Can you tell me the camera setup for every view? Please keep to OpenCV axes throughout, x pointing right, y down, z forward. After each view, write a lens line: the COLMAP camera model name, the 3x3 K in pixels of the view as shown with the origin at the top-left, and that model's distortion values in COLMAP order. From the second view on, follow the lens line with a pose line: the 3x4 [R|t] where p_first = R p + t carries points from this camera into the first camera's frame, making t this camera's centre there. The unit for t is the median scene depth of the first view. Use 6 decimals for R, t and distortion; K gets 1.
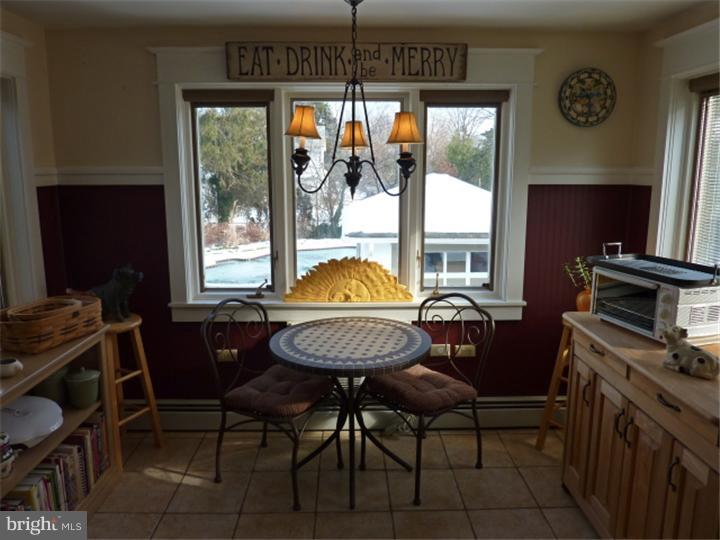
lens RADIAL K [[534.9, 0, 360.0], [0, 534.9, 270.0], [0, 0, 1]] dist [-0.048720, -0.001513]
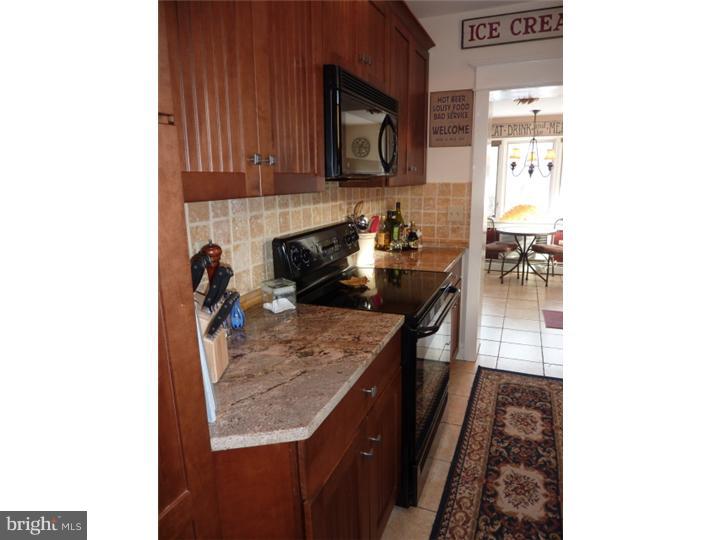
lens RADIAL K [[403.5, 0, 360.0], [0, 403.5, 270.0], [0, 0, 1]] dist [-0.028345, -0.002132]
pose [[0.918297, 0.073041, -0.389095, 0.018039], [-0.059862, 0.997151, 0.045905, 0.283322], [0.391339, -0.018862, 0.920053, -1.239081]]
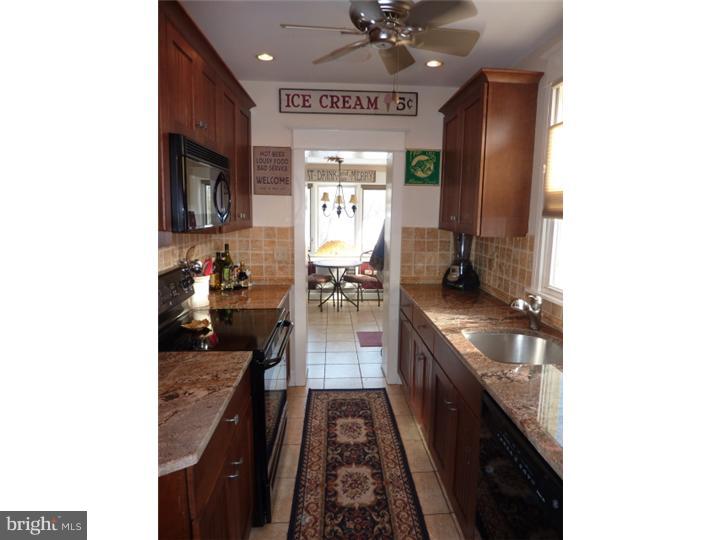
lens RADIAL K [[403.5, 0, 360.0], [0, 403.5, 270.0], [0, 0, 1]] dist [-0.028345, -0.002132]
pose [[0.998887, 0.006492, 0.046728, 0.002568], [-0.004475, 0.999059, -0.043134, 0.265326], [-0.046964, 0.042877, 0.997976, -1.357665]]
